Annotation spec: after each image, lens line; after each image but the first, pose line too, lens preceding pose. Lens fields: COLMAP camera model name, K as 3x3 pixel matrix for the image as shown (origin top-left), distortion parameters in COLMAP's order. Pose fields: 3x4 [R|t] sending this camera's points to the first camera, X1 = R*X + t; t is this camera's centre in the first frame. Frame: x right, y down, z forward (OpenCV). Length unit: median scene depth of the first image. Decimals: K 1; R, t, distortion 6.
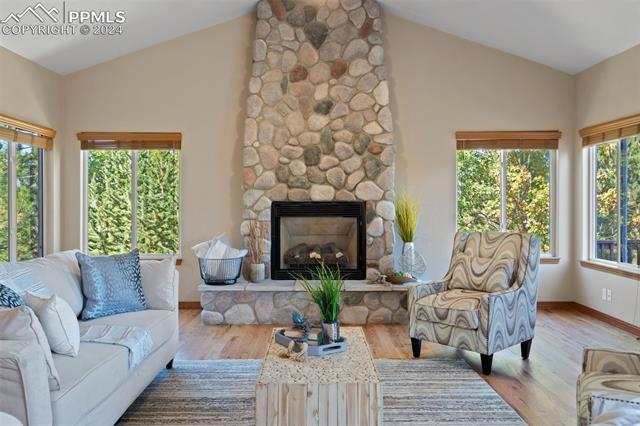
lens RADIAL K [[515.1, 0, 319.9], [0, 515.1, 212.3], [0, 0, 1]] dist [-0.000291, -0.000099]
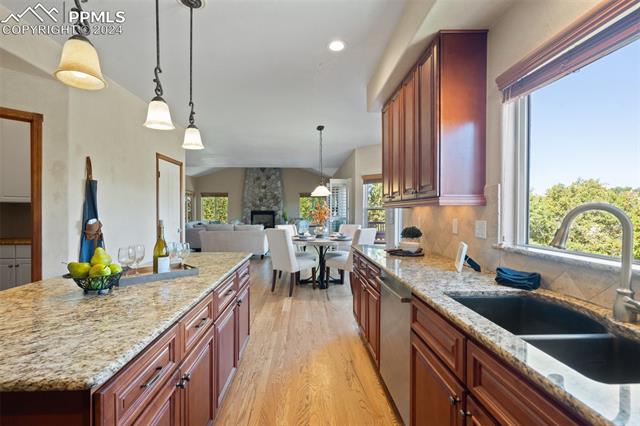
lens RADIAL K [[298.4, 0, 319.2], [0, 298.4, 212.9], [0, 0, 1]] dist [-0.000159, -0.000016]
pose [[0.998802, 0.001992, 0.048892, 0.321187], [-0.002064, 0.999997, 0.001406, -0.008224], [-0.048889, -0.001505, 0.998803, -1.330684]]
